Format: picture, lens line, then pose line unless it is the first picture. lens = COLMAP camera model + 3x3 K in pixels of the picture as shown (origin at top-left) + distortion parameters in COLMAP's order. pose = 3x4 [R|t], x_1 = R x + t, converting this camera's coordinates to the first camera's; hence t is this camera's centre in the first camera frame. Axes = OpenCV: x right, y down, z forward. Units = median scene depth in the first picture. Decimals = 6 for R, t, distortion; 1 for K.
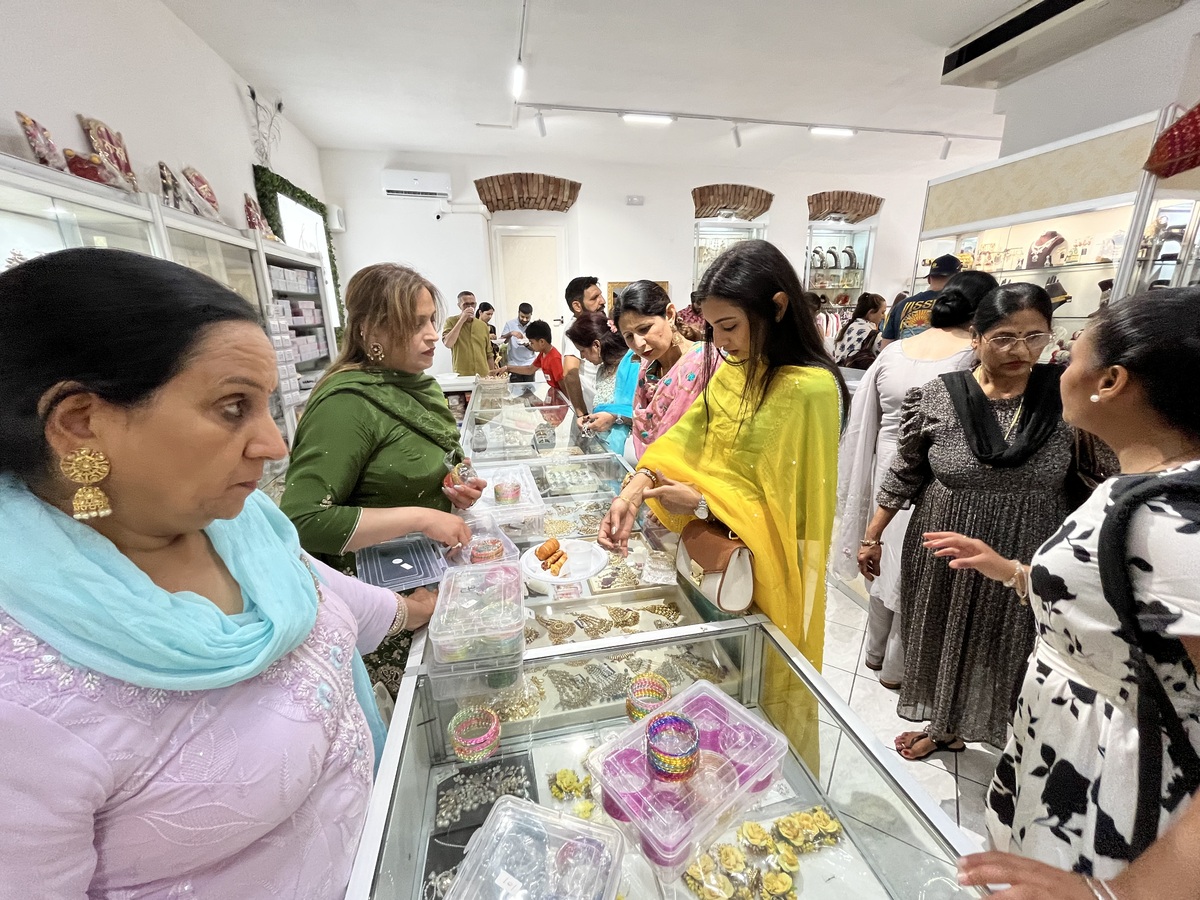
lens RADIAL K [[487.1, 0, 599.8], [0, 487.1, 454.8], [0, 0, 1]] dist [-0.003454, 0.000212]
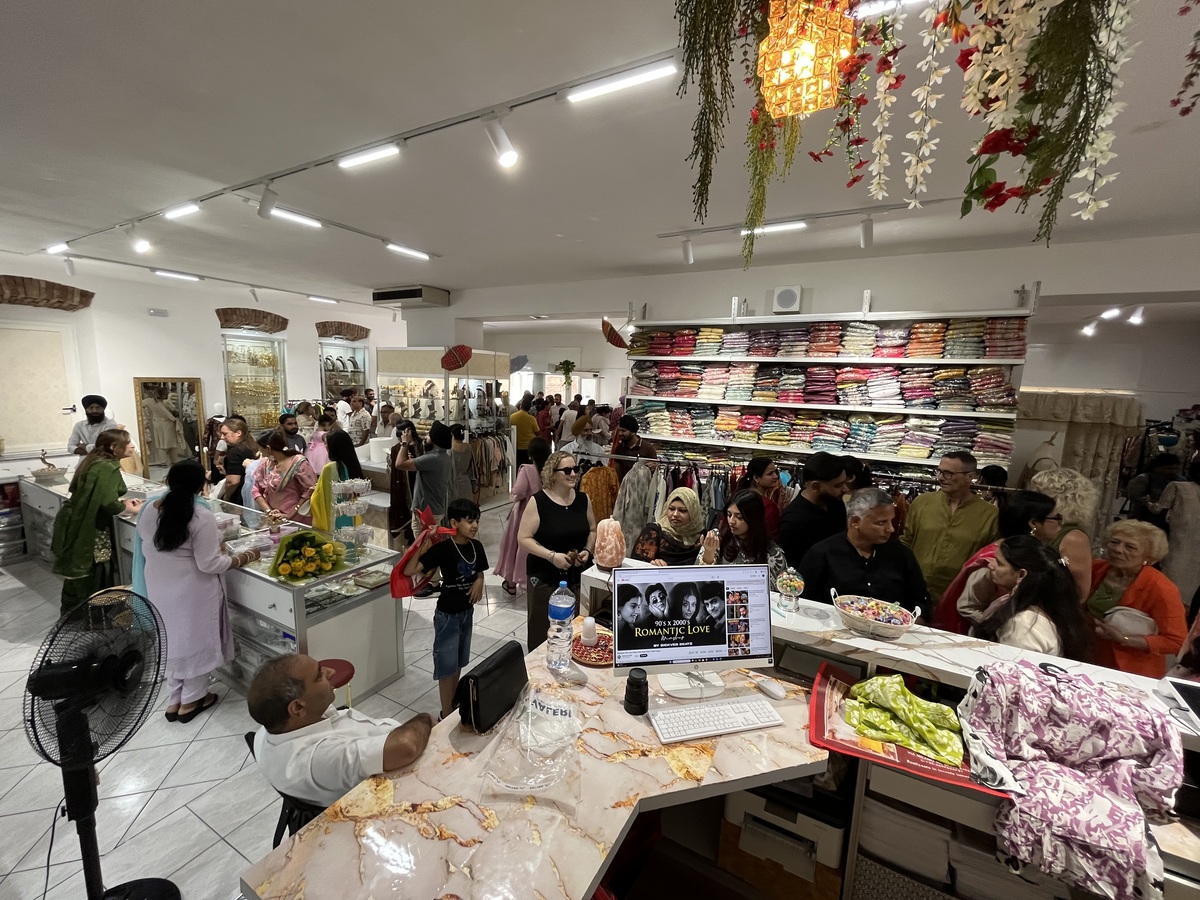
lens RADIAL K [[487.1, 0, 597.6], [0, 487.1, 452.1], [0, 0, 1]] dist [-0.003454, 0.000212]
pose [[0.649434, -0.071444, 0.757054, -0.165421], [0.169725, 0.984080, -0.052729, 0.065734], [-0.741235, 0.162735, 0.651221, -0.560264]]
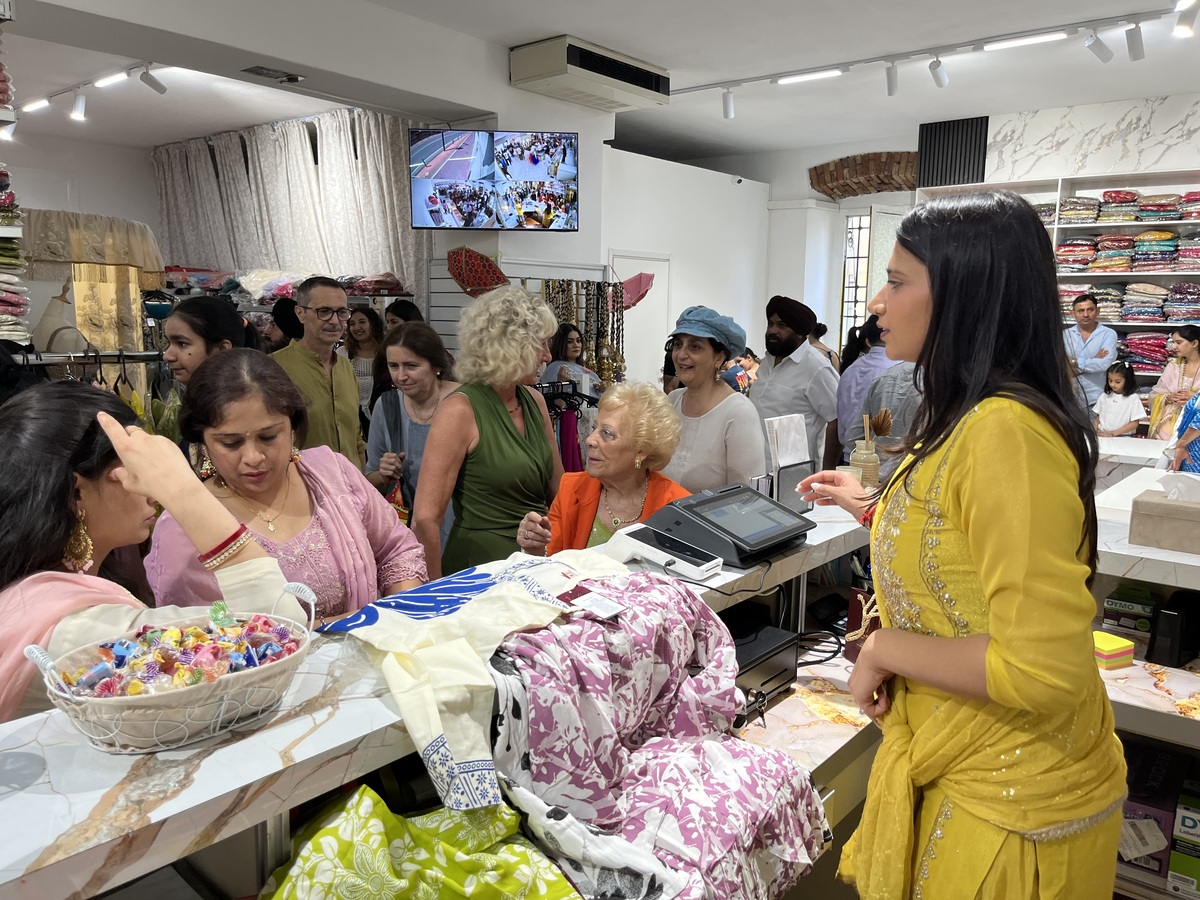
lens RADIAL K [[913.1, 0, 608.0], [0, 913.1, 437.1], [0, 0, 1]] dist [0.062694, -0.088170]
pose [[-0.641612, -0.096181, 0.760975, -0.005073], [0.214037, 0.930247, 0.298040, 0.105961], [-0.736561, 0.354103, -0.576272, -0.449849]]
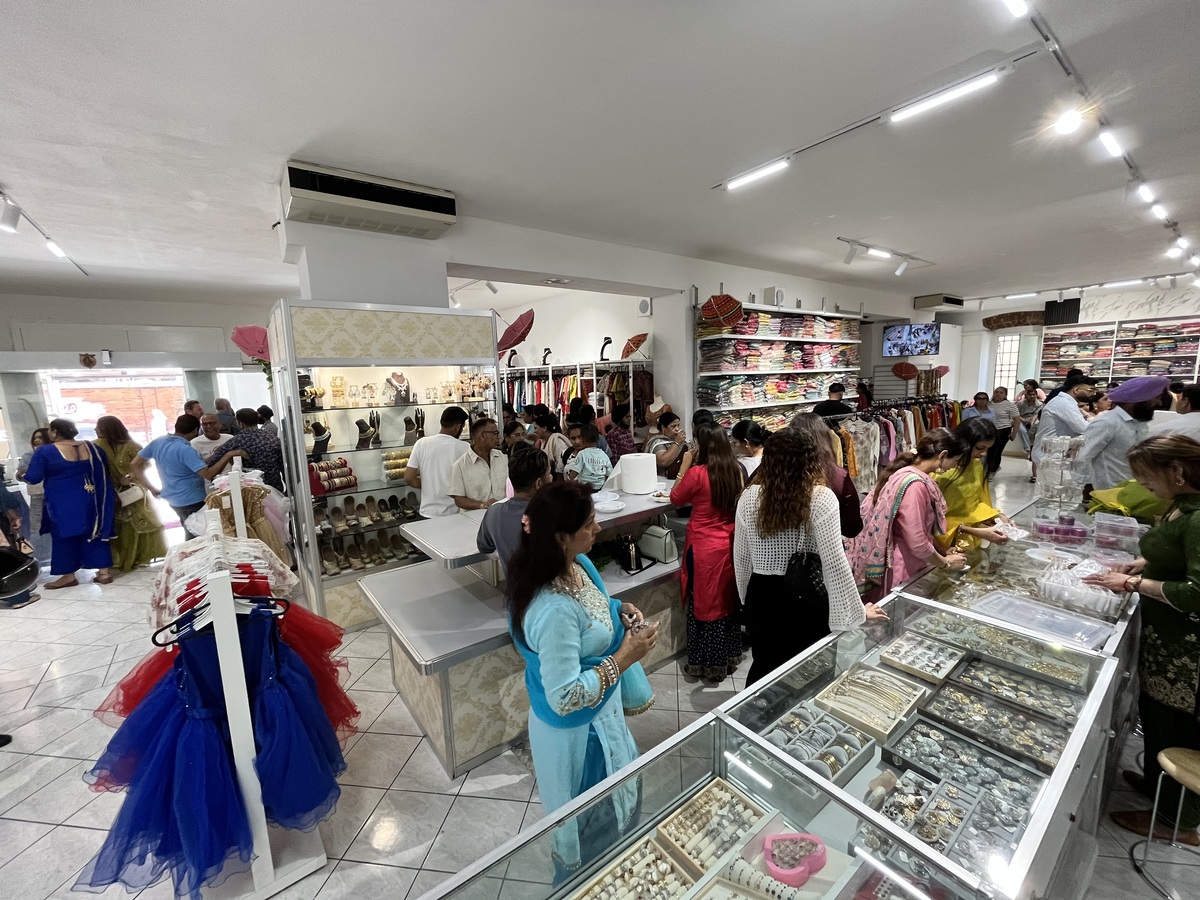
lens RADIAL K [[487.1, 0, 597.6], [0, 487.1, 452.0], [0, 0, 1]] dist [-0.003454, 0.000212]
pose [[-0.429409, -0.099863, 0.897572, -0.205723], [0.292849, 0.924767, 0.242991, -0.242932], [-0.854311, 0.367196, -0.367859, 0.620869]]
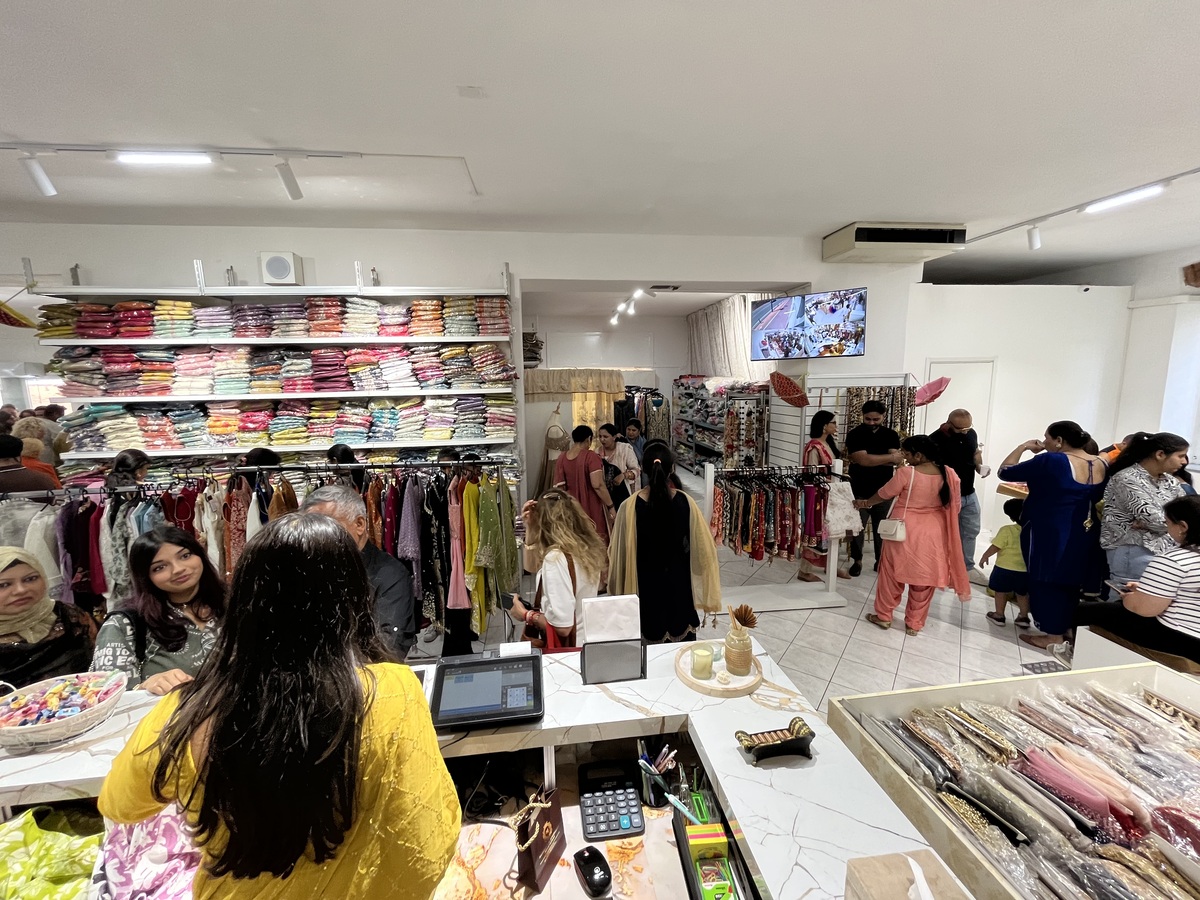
lens RADIAL K [[487.1, 0, 598.2], [0, 487.1, 452.1], [0, 0, 1]] dist [-0.003454, 0.000212]
pose [[0.064132, -0.132355, 0.989126, 0.004117], [0.297636, 0.948593, 0.107633, 0.125942], [-0.952523, 0.287496, 0.100229, -0.723245]]
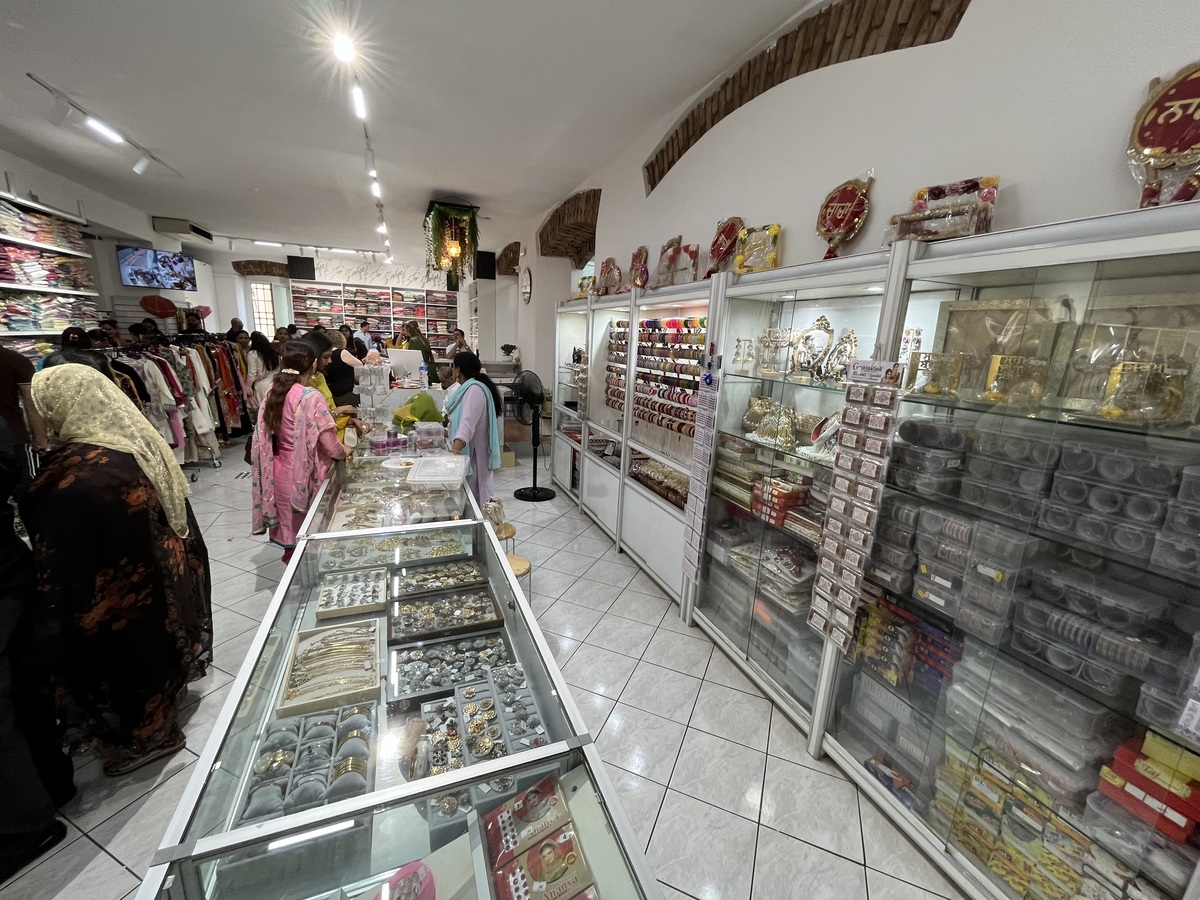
lens RADIAL K [[487.1, 0, 598.0], [0, 487.1, 451.8], [0, 0, 1]] dist [-0.003454, 0.000212]
pose [[-0.983817, 0.013806, -0.178646, -0.117041], [-0.077026, 0.867613, 0.491238, -0.205459], [0.161778, 0.497048, -0.852509, 0.600762]]
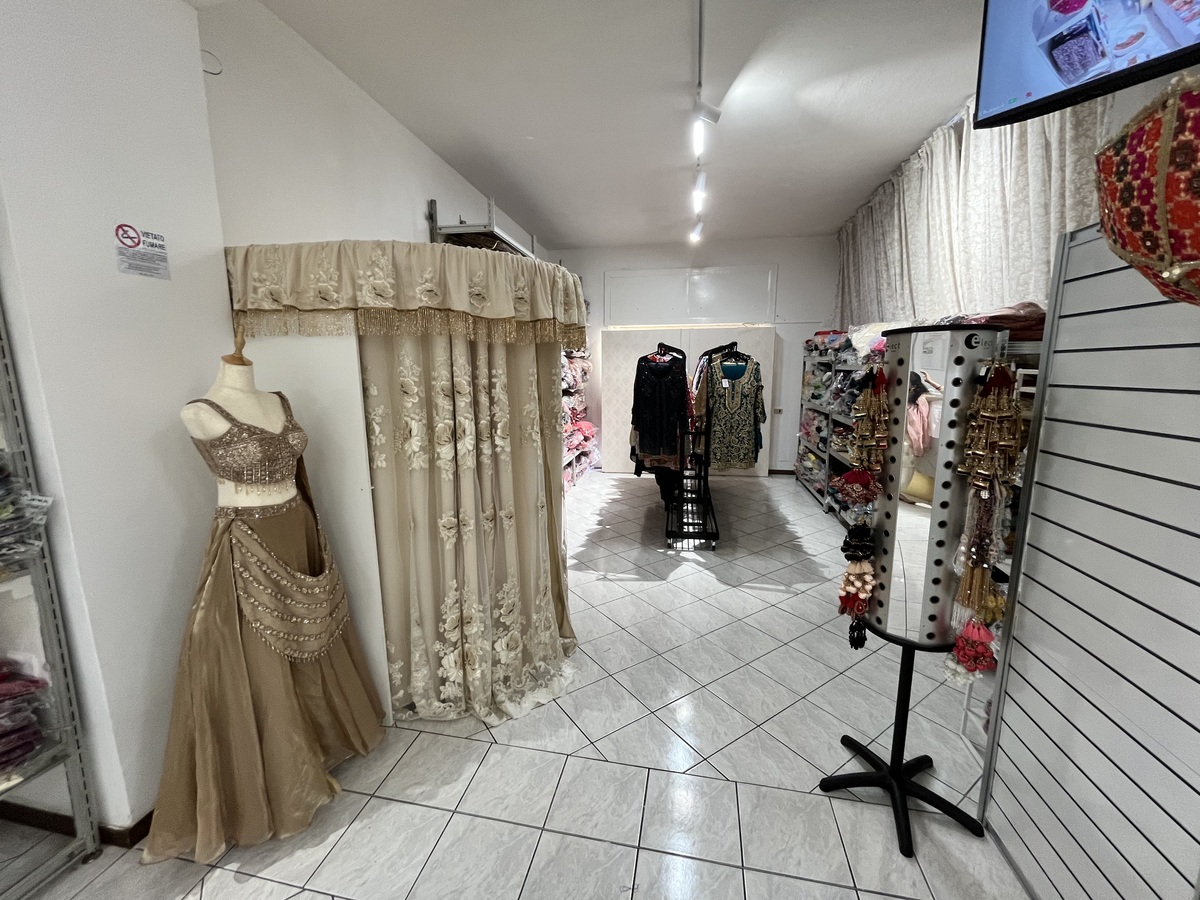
lens RADIAL K [[487.1, 0, 597.4], [0, 487.1, 451.8], [0, 0, 1]] dist [-0.003454, 0.000212]
pose [[0.386792, -0.140915, 0.911337, 0.662838], [0.259976, 0.964833, 0.038847, 0.219977], [-0.884762, 0.221900, 0.409825, -0.864237]]
